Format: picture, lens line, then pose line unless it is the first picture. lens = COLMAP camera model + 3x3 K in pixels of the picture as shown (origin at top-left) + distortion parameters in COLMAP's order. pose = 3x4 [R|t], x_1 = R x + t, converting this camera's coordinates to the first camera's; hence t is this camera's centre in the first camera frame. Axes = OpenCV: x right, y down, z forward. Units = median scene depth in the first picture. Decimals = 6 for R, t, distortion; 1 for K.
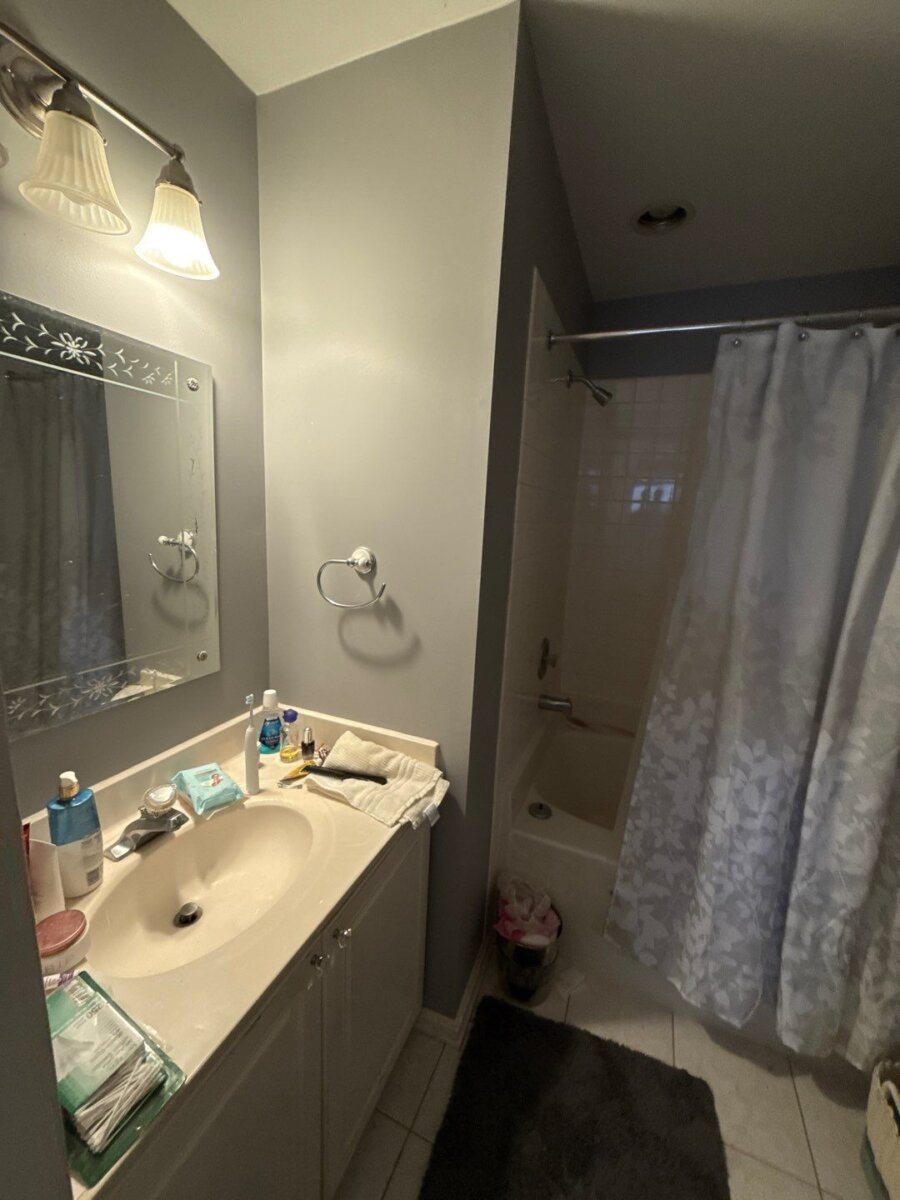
lens RADIAL K [[476.1, 0, 452.6], [0, 476.1, 599.8], [0, 0, 1]] dist [-0.000109, -0.000018]
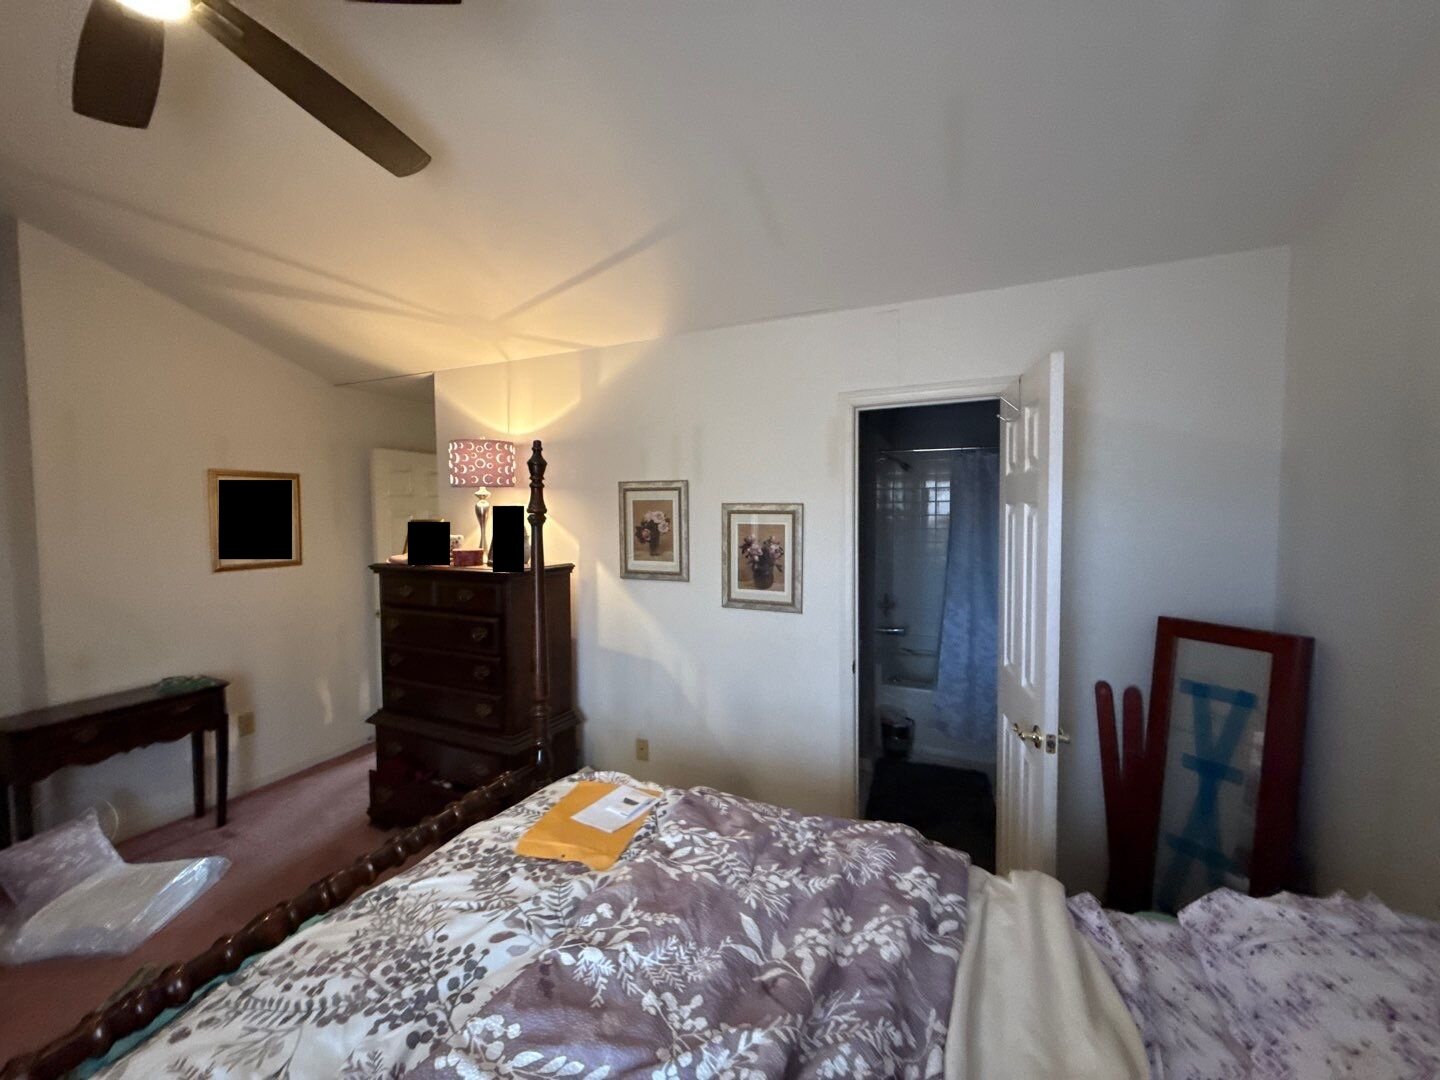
lens RADIAL K [[571.3, 0, 719.1], [0, 571.3, 538.9], [0, 0, 1]] dist [-0.000109, -0.000018]
pose [[0.997983, -0.062407, -0.011660, -0.649498], [0.060005, 0.987192, -0.147819, 0.241597], [0.020735, 0.146822, 0.988946, -1.925333]]
